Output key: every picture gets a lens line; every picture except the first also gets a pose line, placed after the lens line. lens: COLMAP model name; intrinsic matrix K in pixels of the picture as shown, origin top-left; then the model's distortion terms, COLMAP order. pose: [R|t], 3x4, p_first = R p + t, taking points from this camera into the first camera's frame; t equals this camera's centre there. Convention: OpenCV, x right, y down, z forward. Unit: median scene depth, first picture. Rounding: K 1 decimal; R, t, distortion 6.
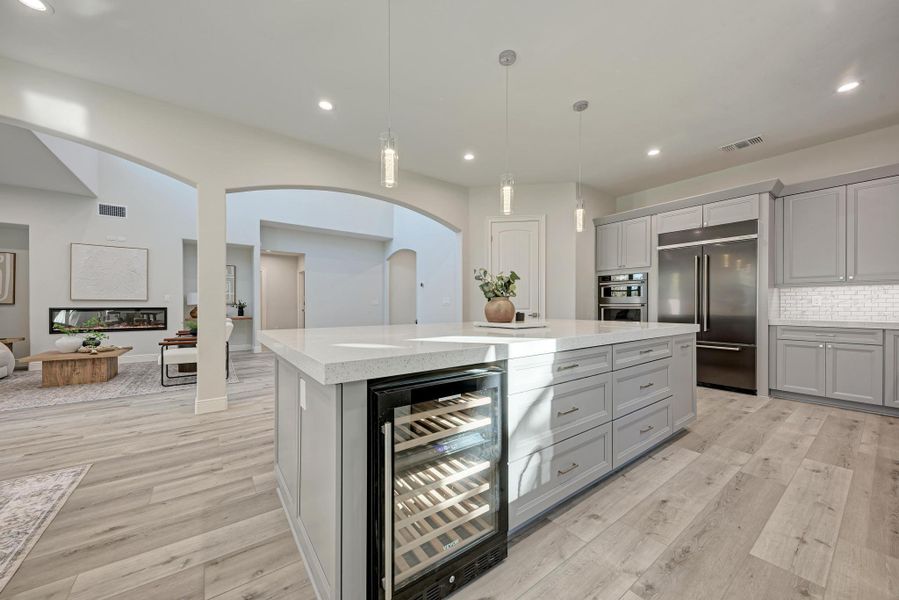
lens RADIAL K [[325.3, 0, 450.7], [0, 325.3, 305.1], [0, 0, 1]] dist [0.019068, -0.006584]
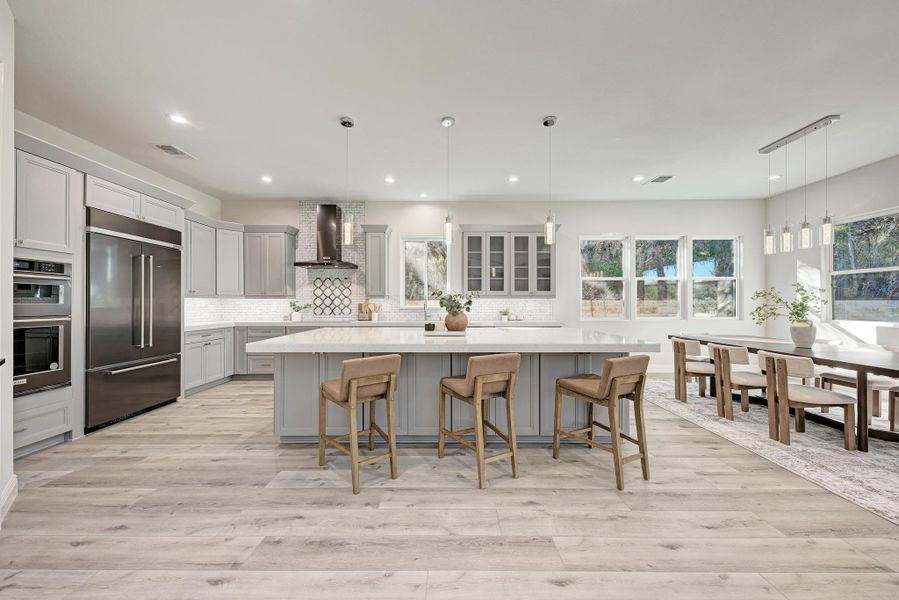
lens RADIAL K [[331.8, 0, 449.5], [0, 331.8, 300.0], [0, 0, 1]] dist [0.000463, -0.000211]
pose [[-0.797005, 0.003725, 0.603961, -0.395467], [-0.001605, 0.999964, -0.008285, -0.036023], [-0.603971, -0.007573, -0.796971, 1.320696]]
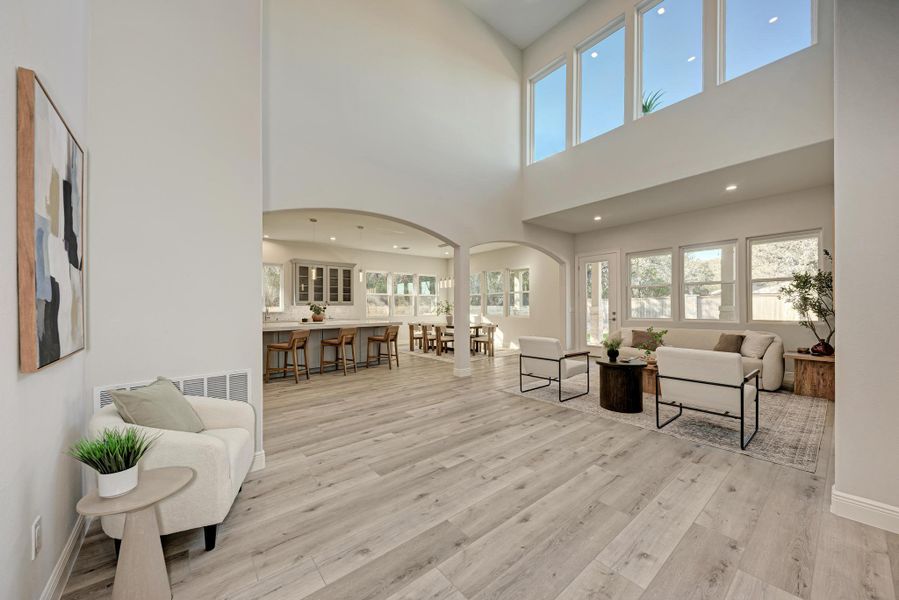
lens RADIAL K [[323.1, 0, 449.5], [0, 323.1, 300.0], [0, 0, 1]] dist [-0.000633, 0.000070]
pose [[-0.999104, 0.005352, -0.041974, -0.517338], [0.006391, 0.999676, -0.024643, -0.032456], [0.041828, -0.024889, -0.998815, 2.356786]]
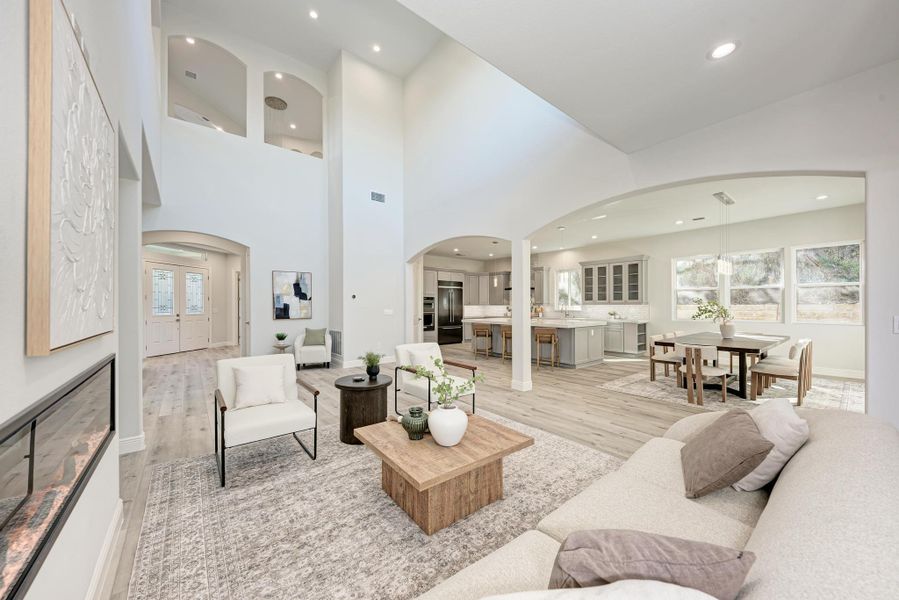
lens RADIAL K [[321.1, 0, 453.3], [0, 321.1, 306.4], [0, 0, 1]] dist [0.022945, -0.006104]
pose [[-0.042619, -0.002789, 0.999088, -1.902579], [0.003211, 0.999991, 0.002928, -0.054209], [-0.999086, 0.003333, -0.042610, 1.198444]]
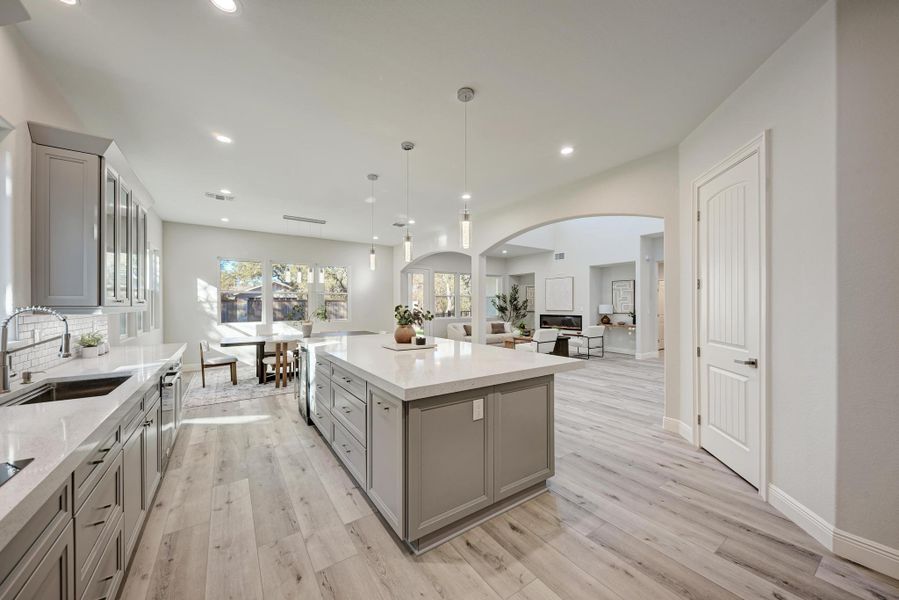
lens RADIAL K [[325.3, 0, 450.7], [0, 325.3, 305.1], [0, 0, 1]] dist [0.019068, -0.006584]
pose [[-0.041952, -0.000259, -0.999120, 0.976390], [0.004803, 0.999988, -0.000461, -0.067273], [0.999108, -0.004818, -0.041951, 0.803799]]
